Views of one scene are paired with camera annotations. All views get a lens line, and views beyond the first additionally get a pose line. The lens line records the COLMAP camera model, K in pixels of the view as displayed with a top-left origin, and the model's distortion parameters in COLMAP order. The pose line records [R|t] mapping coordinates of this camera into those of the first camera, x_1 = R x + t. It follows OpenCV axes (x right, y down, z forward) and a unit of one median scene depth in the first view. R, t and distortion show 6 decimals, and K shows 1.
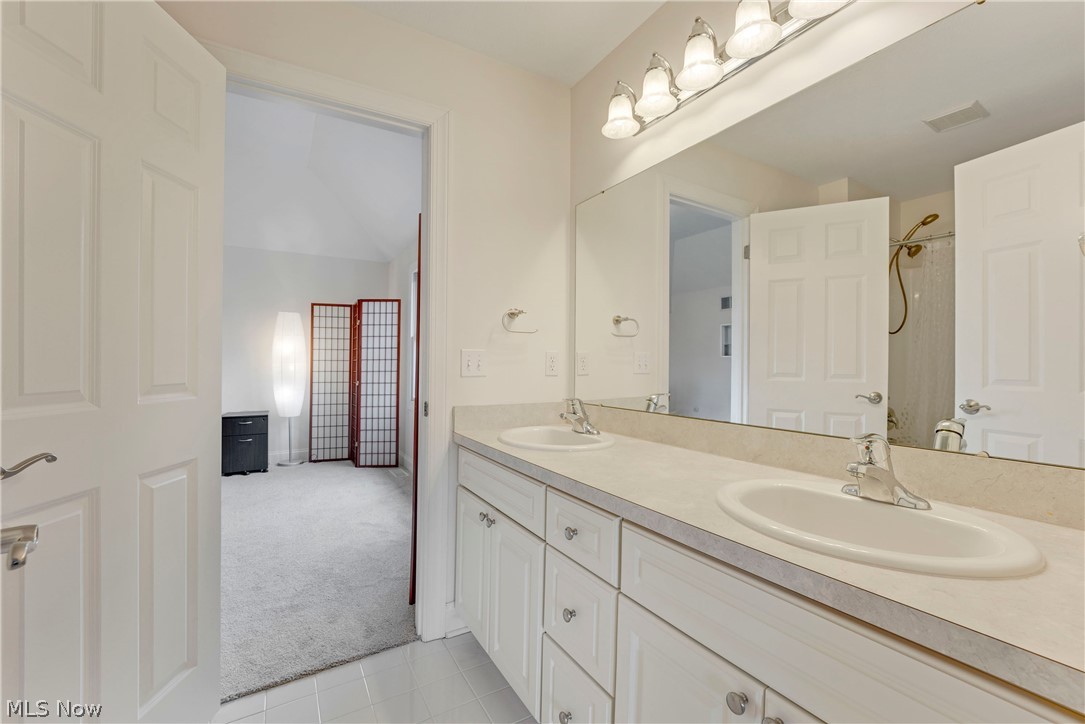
lens RADIAL K [[445.2, 0, 552.8], [0, 445.2, 364.7], [0, 0, 1]] dist [-0.007179, -0.000101]
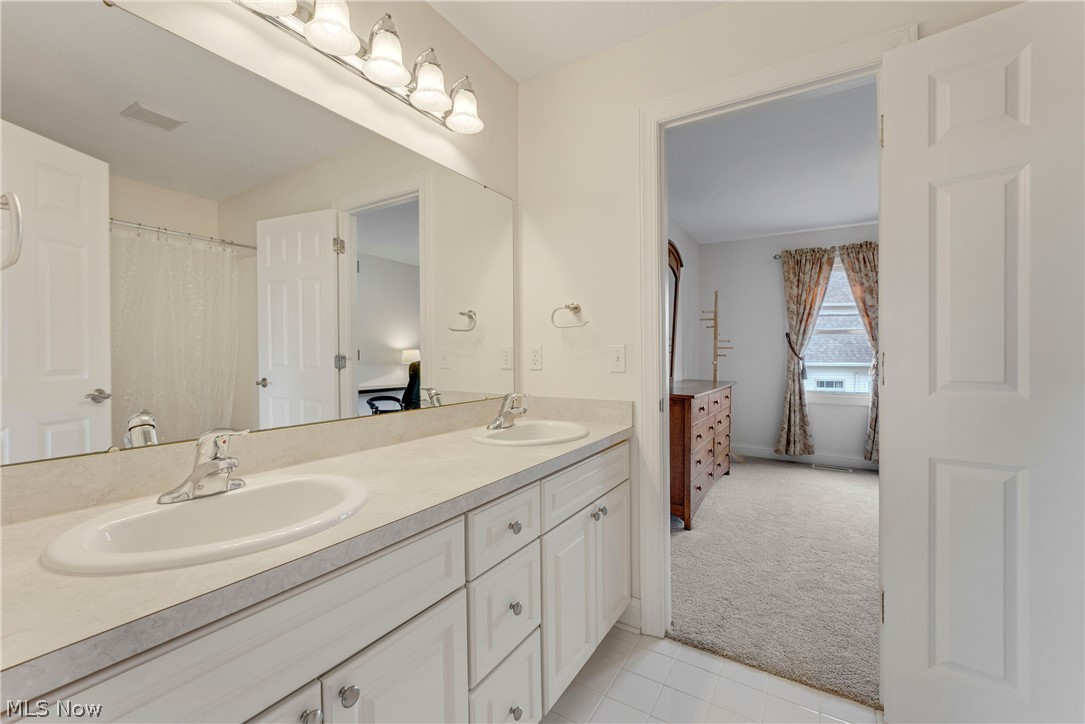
lens RADIAL K [[445.2, 0, 542.1], [0, 445.2, 364.3], [0, 0, 1]] dist [-0.007179, -0.000101]
pose [[-0.455760, -0.014563, 0.889984, -0.833288], [-0.005221, 0.999893, 0.013687, -0.004690], [-0.890088, 0.001591, -0.455787, 1.334346]]
